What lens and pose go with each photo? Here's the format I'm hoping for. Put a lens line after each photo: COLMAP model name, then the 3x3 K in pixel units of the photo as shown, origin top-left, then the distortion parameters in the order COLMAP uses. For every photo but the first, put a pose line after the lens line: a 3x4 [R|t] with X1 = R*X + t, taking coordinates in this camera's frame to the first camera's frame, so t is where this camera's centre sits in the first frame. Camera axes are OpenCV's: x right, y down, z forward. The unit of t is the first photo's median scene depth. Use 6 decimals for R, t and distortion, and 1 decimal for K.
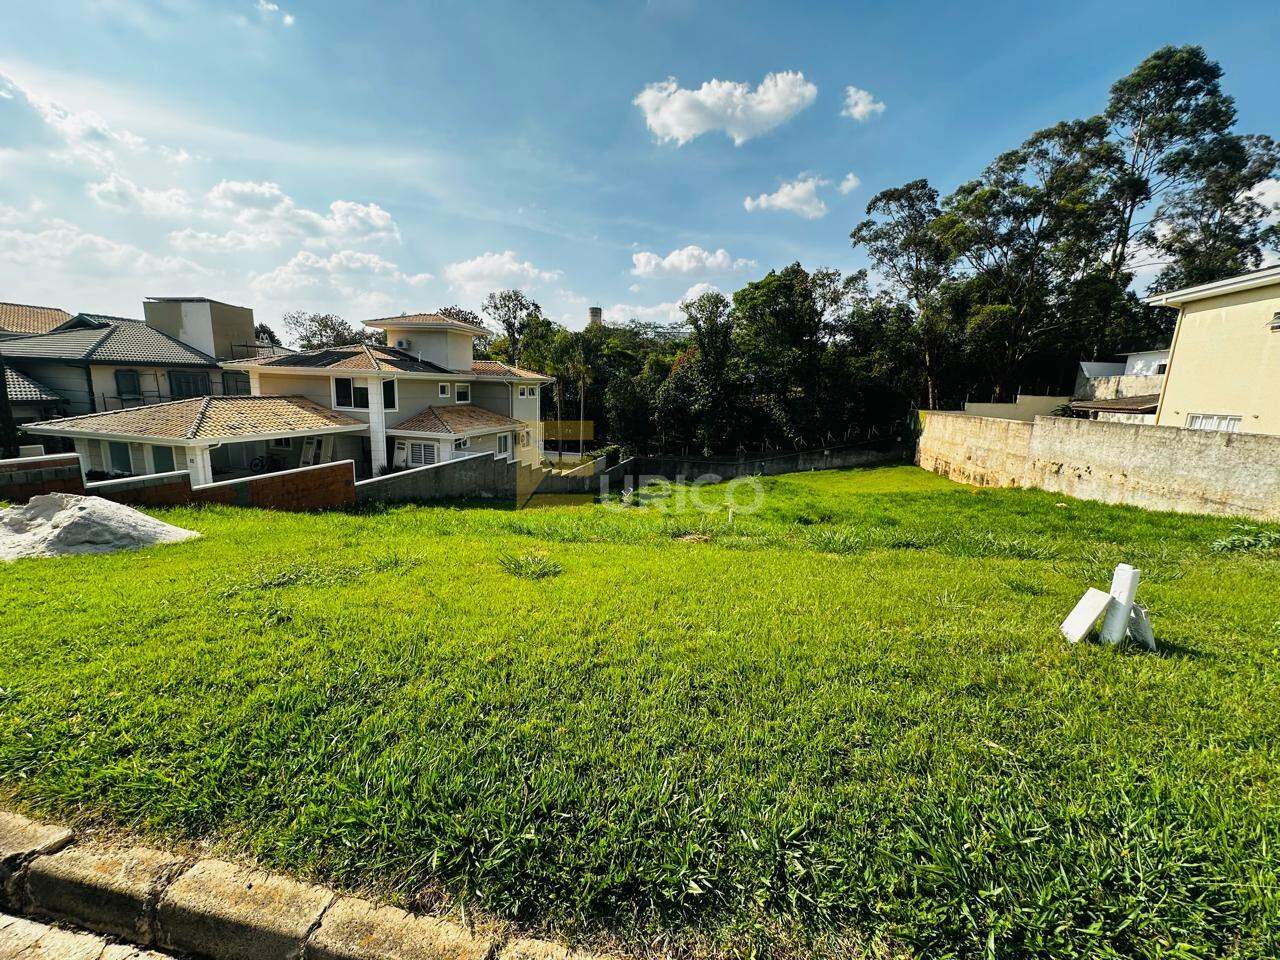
lens RADIAL K [[525.6, 0, 637.8], [0, 525.6, 480.2], [0, 0, 1]] dist [0.007380, -0.000567]
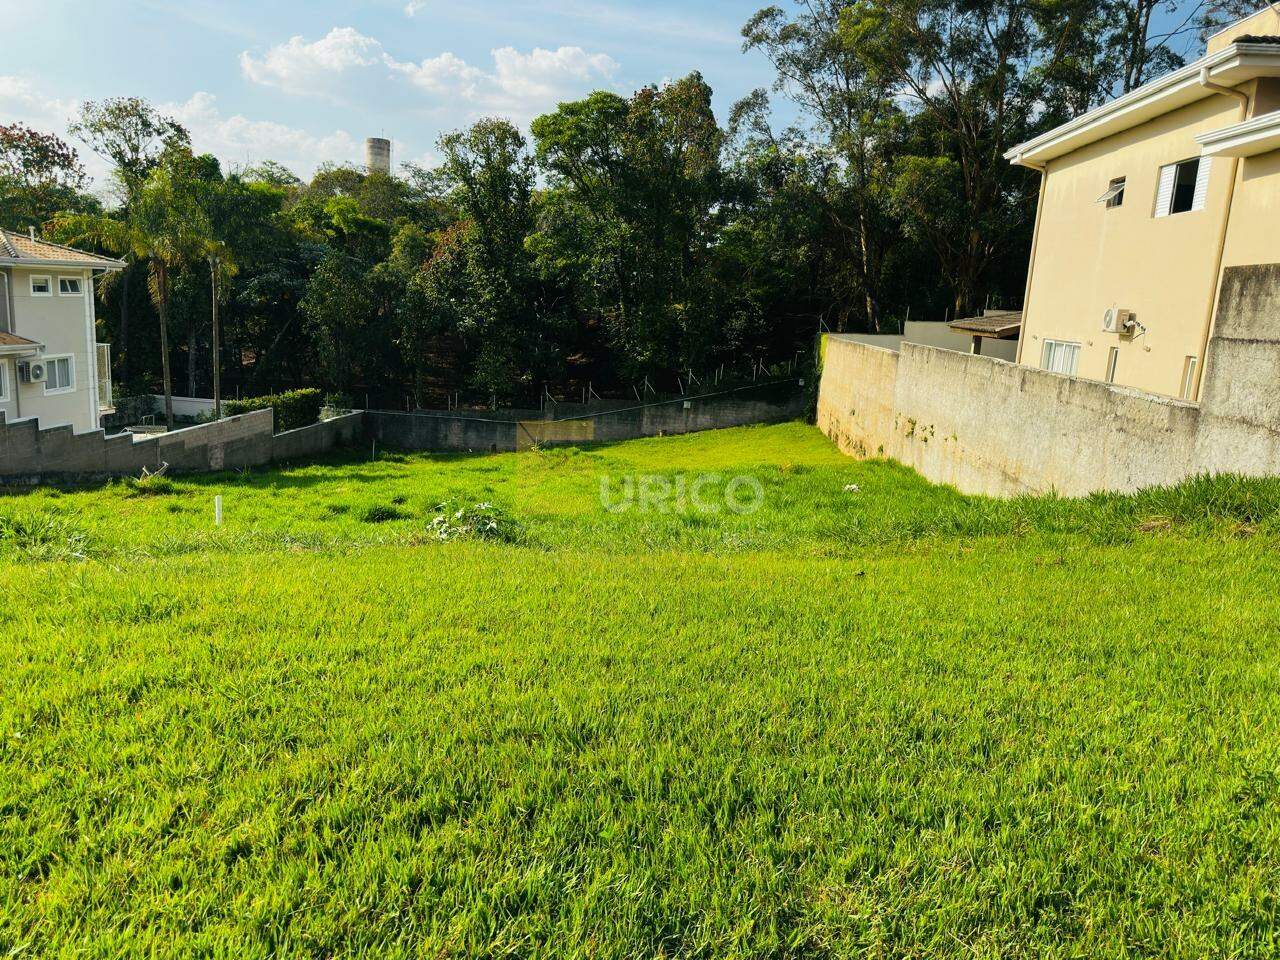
lens RADIAL K [[916.3, 0, 631.5], [0, 916.3, 485.8], [0, 0, 1]] dist [0.105199, -0.138103]
pose [[0.992565, -0.006244, 0.121554, 0.269875], [0.002254, 0.999455, 0.032940, 0.007906], [-0.121693, -0.032421, 0.992038, -0.032636]]
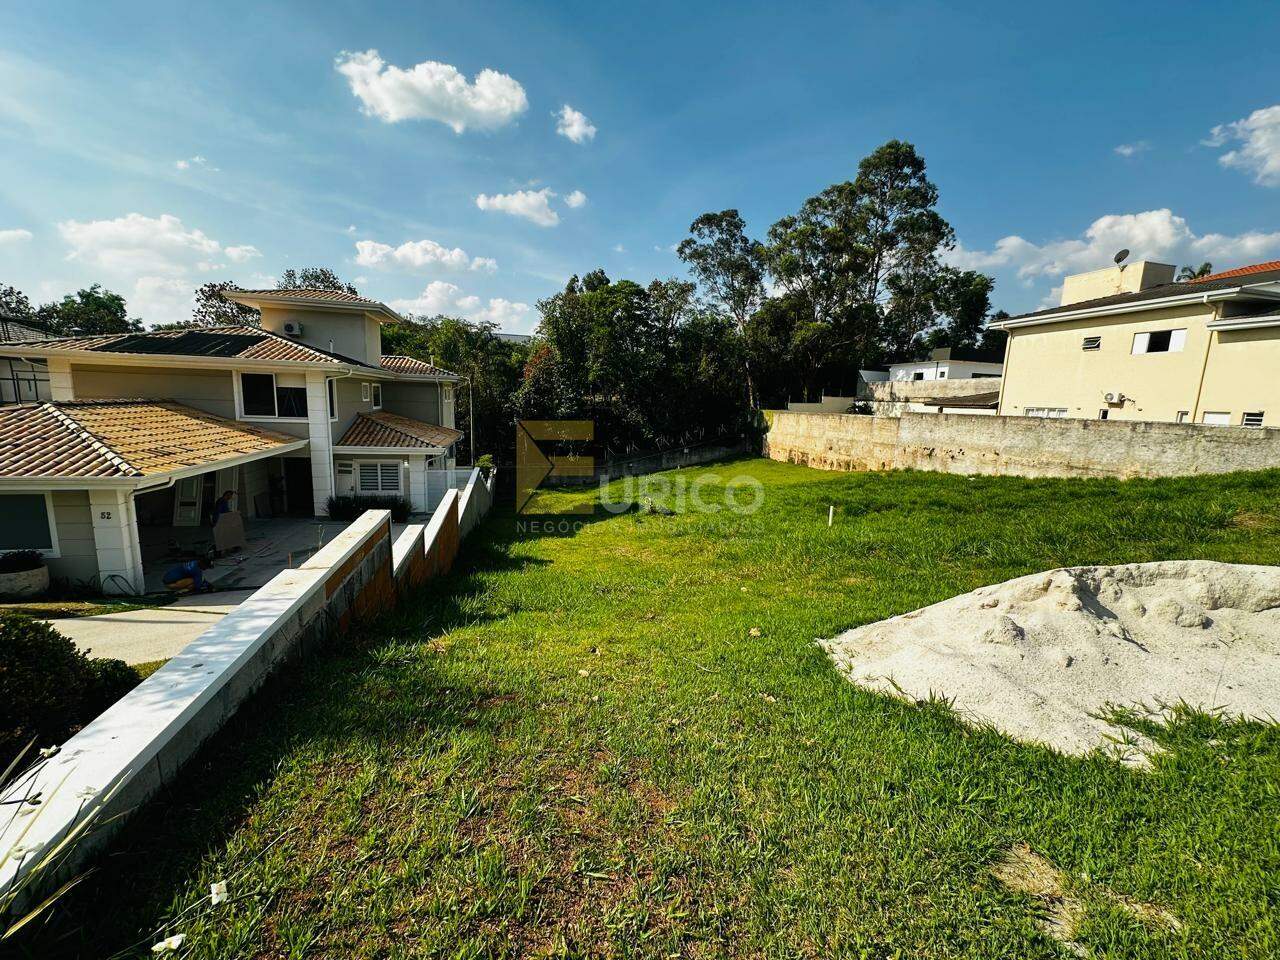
lens RADIAL K [[525.6, 0, 637.8], [0, 525.6, 480.2], [0, 0, 1]] dist [0.007380, -0.000567]
pose [[0.892115, -0.076002, 0.445370, -0.336073], [0.079124, 0.996797, 0.011610, -0.020245], [-0.444826, 0.024882, 0.895271, 0.135397]]
